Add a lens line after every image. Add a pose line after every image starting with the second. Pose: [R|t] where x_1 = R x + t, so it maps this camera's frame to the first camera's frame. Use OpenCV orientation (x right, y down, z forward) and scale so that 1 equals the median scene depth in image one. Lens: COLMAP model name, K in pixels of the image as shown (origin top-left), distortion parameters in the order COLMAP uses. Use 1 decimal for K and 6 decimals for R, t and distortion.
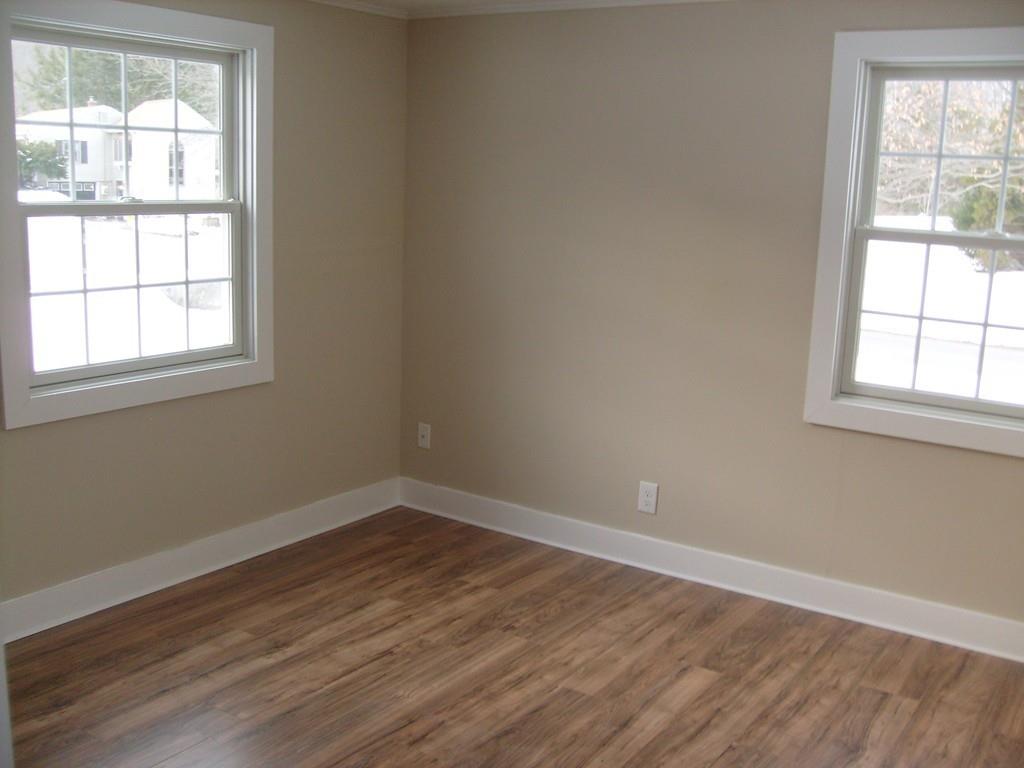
lens RADIAL K [[1054.1, 0, 511.5], [0, 1054.1, 386.7], [0, 0, 1]] dist [-0.110734, 0.000000]
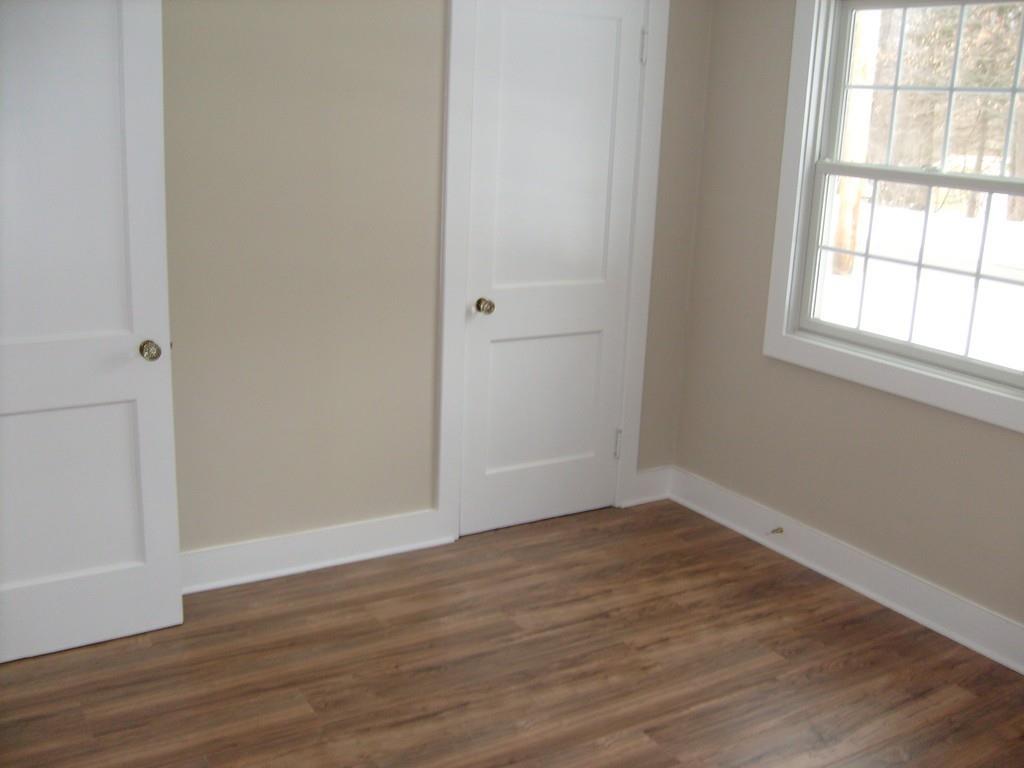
lens RADIAL K [[1054.1, 0, 512.6], [0, 1054.1, 383.7], [0, 0, 1]] dist [-0.110734, 0.000000]
pose [[0.899143, 0.102832, -0.425404, 0.502512], [-0.080125, 0.994254, 0.070986, 0.008994], [0.430259, -0.029741, 0.902215, -0.021002]]
